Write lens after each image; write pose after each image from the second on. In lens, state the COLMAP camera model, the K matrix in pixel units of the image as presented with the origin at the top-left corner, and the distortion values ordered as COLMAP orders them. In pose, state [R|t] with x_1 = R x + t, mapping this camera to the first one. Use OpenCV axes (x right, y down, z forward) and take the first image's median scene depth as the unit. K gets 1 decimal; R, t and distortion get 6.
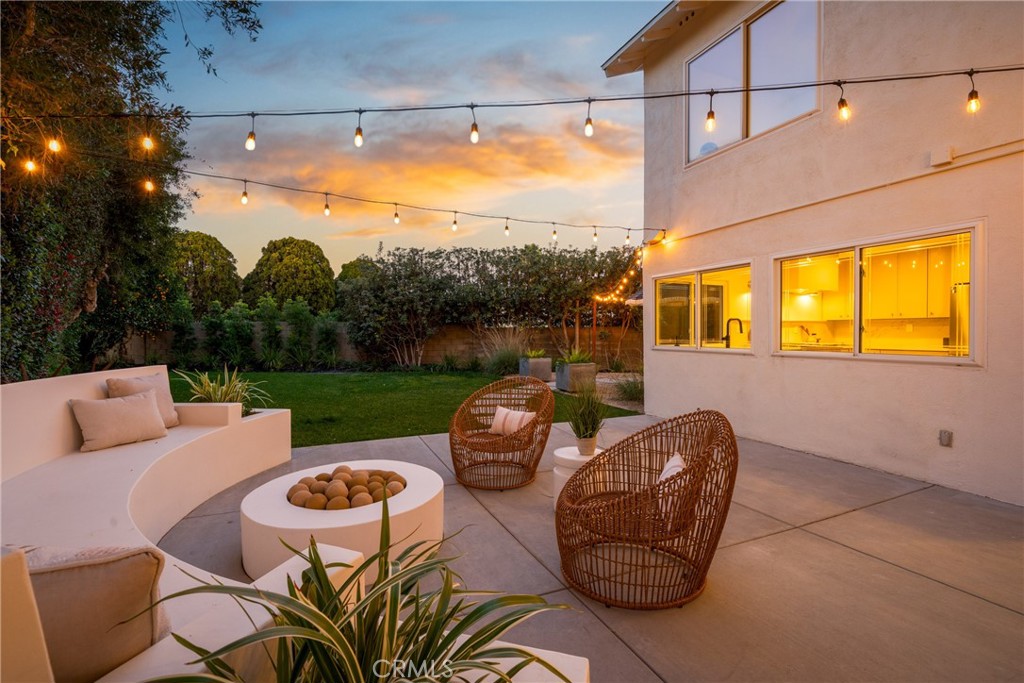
lens RADIAL K [[436.1, 0, 515.3], [0, 436.1, 337.5], [0, 0, 1]] dist [-0.000002, 0.000071]
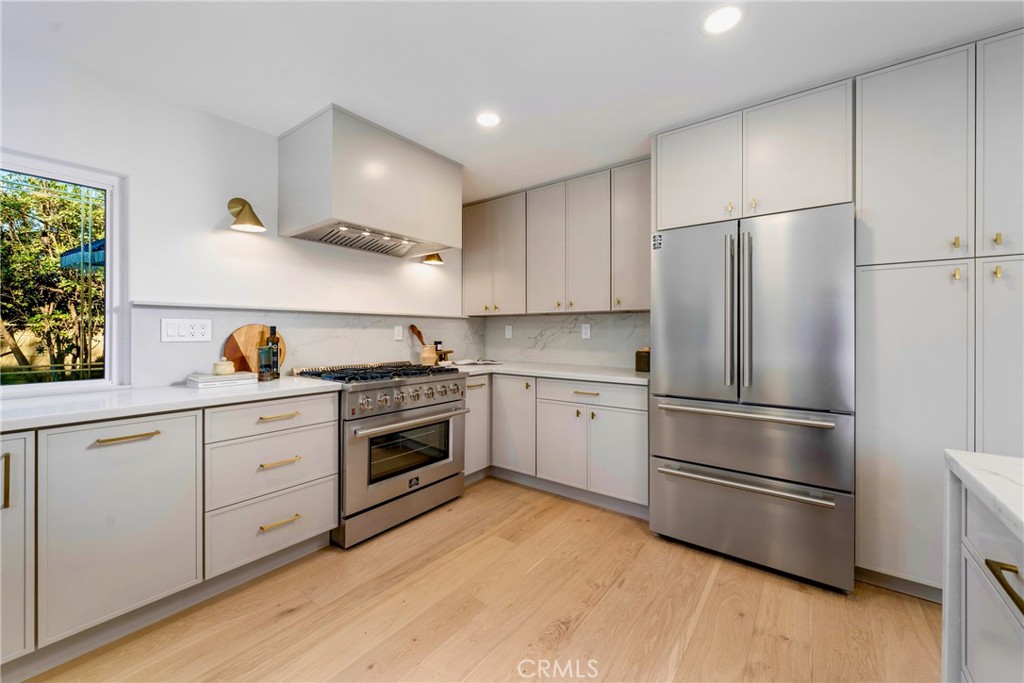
lens RADIAL K [[394.3, 0, 515.4], [0, 394.3, 332.9], [0, 0, 1]] dist [-0.006045, 0.000371]
pose [[0.873204, 0.007634, 0.487296, 0.281008], [-0.000217, 0.999883, -0.015275, -0.006032], [-0.487356, 0.013233, 0.873103, 0.293610]]
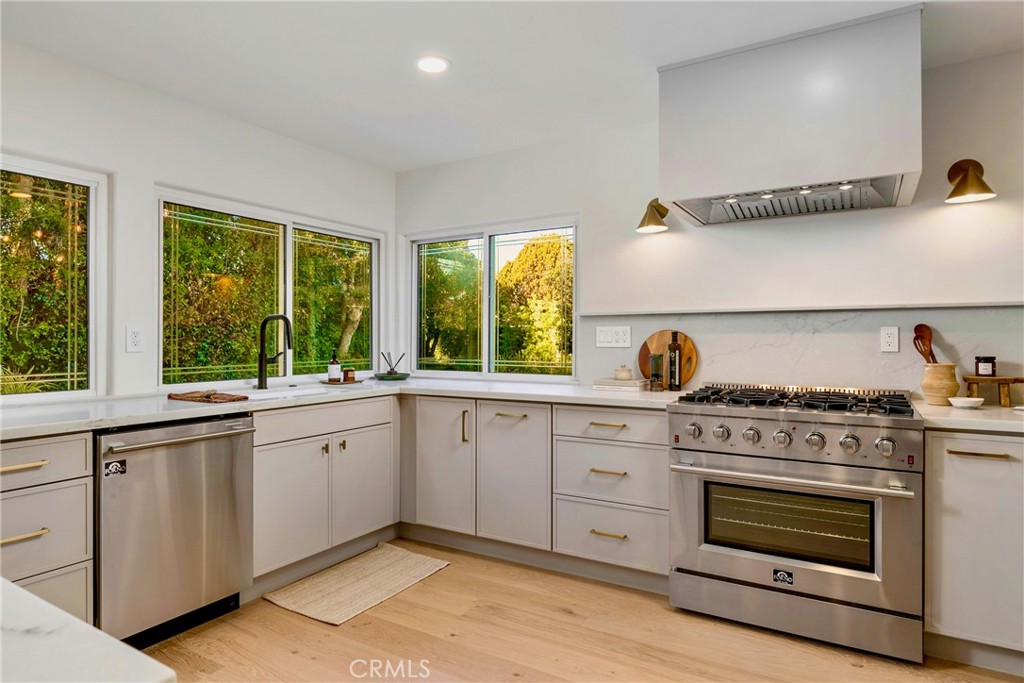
lens RADIAL K [[580.2, 0, 509.8], [0, 580.2, 333.2], [0, 0, 1]] dist [-0.004616, -0.001547]
pose [[0.571080, -0.002135, -0.820892, 0.410900], [-0.013597, 0.999835, -0.012059, -0.007363], [0.820782, 0.018049, 0.570957, 0.311867]]
